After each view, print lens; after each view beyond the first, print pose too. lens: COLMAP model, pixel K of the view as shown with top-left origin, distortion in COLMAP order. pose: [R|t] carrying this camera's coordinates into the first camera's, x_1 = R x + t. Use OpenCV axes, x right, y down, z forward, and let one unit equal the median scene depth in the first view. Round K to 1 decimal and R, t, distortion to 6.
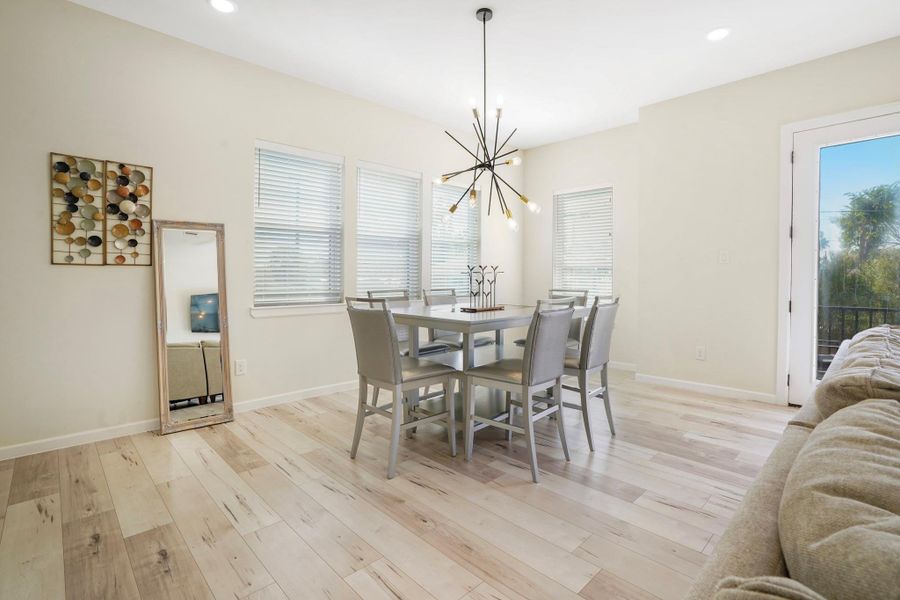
lens RADIAL K [[418.7, 0, 457.6], [0, 418.7, 284.0], [0, 0, 1]] dist [-0.023445, 0.000491]
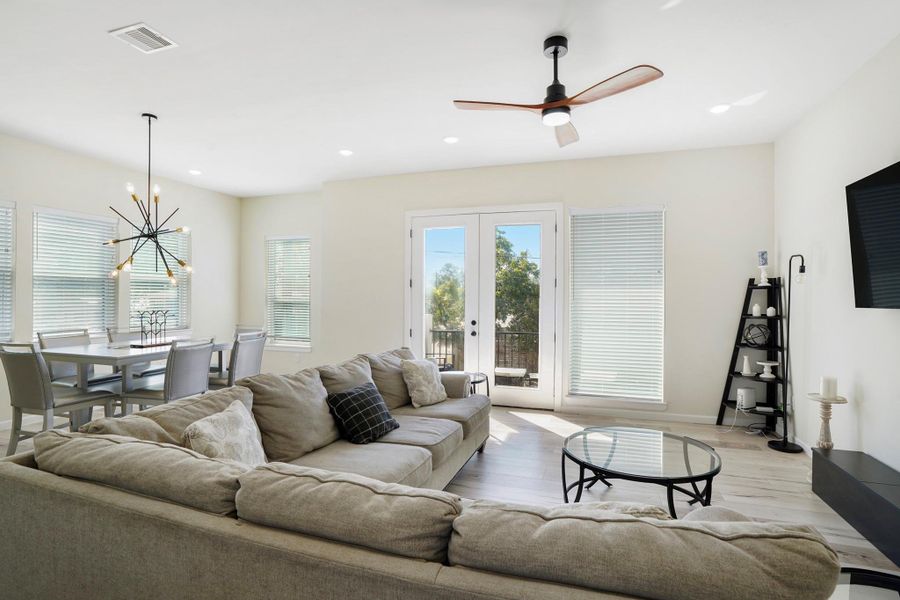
lens RADIAL K [[406.5, 0, 423.2], [0, 406.5, 302.1], [0, 0, 1]] dist [0.012636, 0.000146]
pose [[0.895103, -0.004897, 0.445832, 0.264825], [0.012116, 0.999838, -0.013344, -0.048069], [-0.445694, 0.017347, 0.895017, -0.532110]]
